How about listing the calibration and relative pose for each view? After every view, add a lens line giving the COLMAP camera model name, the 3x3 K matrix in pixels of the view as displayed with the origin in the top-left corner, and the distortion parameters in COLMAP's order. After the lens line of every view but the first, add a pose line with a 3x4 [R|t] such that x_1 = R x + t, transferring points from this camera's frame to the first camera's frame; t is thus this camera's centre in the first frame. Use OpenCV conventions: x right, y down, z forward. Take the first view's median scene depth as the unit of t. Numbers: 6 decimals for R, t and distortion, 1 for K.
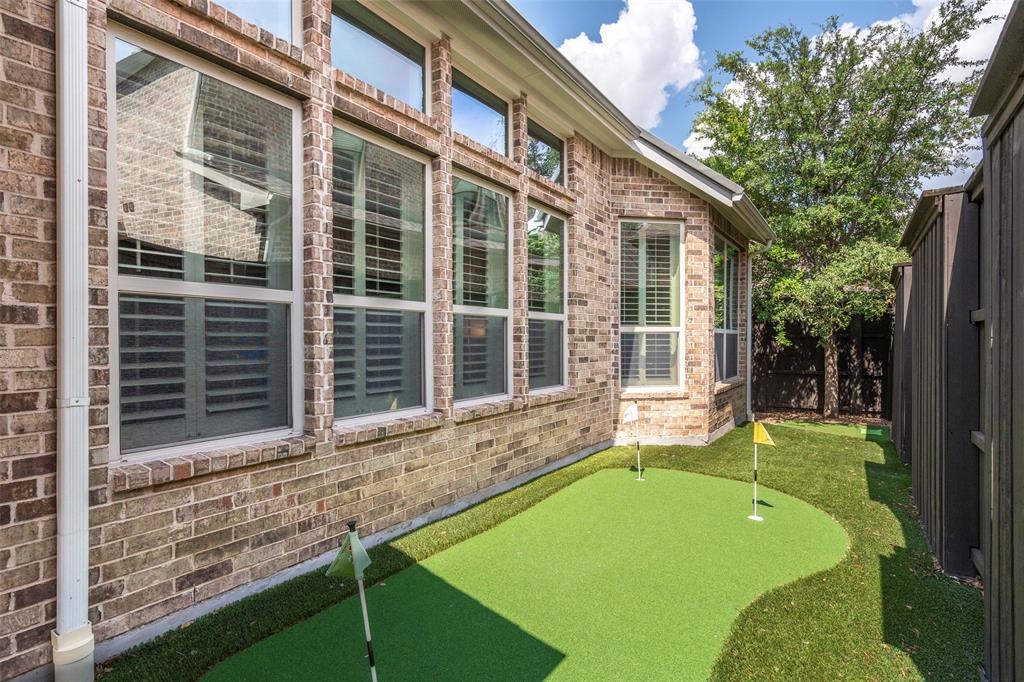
lens RADIAL K [[509.9, 0, 512.0], [0, 509.9, 341.0], [0, 0, 1]] dist [-0.002708, 0.000106]
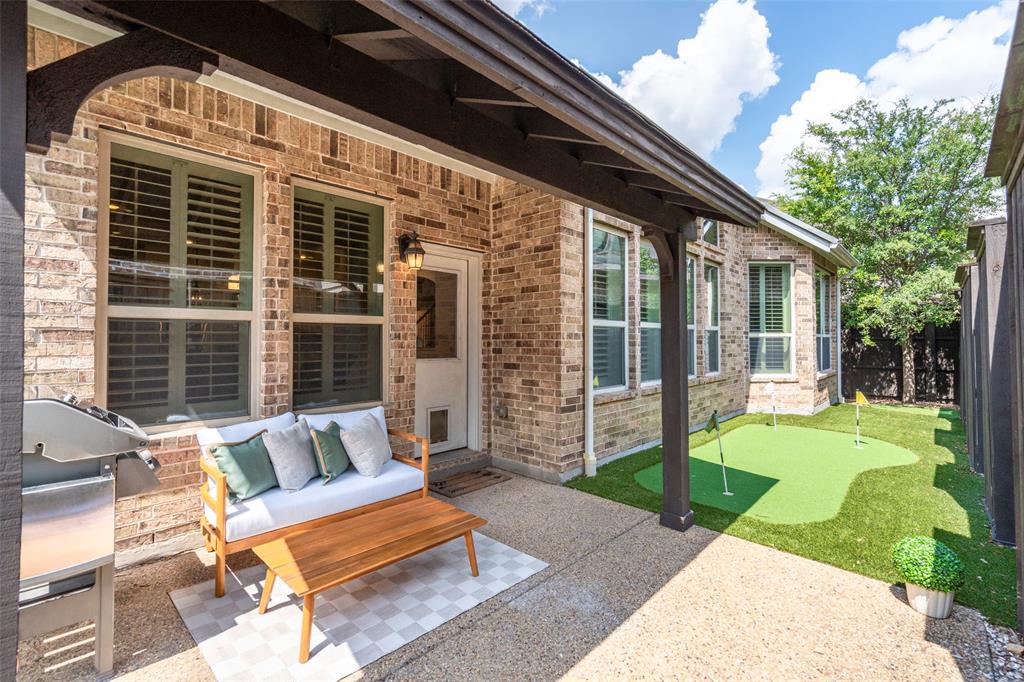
lens RADIAL K [[467.5, 0, 511.6], [0, 467.5, 327.2], [0, 0, 1]] dist [-0.002646, -0.000882]
pose [[0.988877, -0.002993, -0.148706, -0.254888], [-0.000926, 0.999654, -0.026274, -0.009121], [0.148733, 0.026119, 0.988532, -0.426400]]
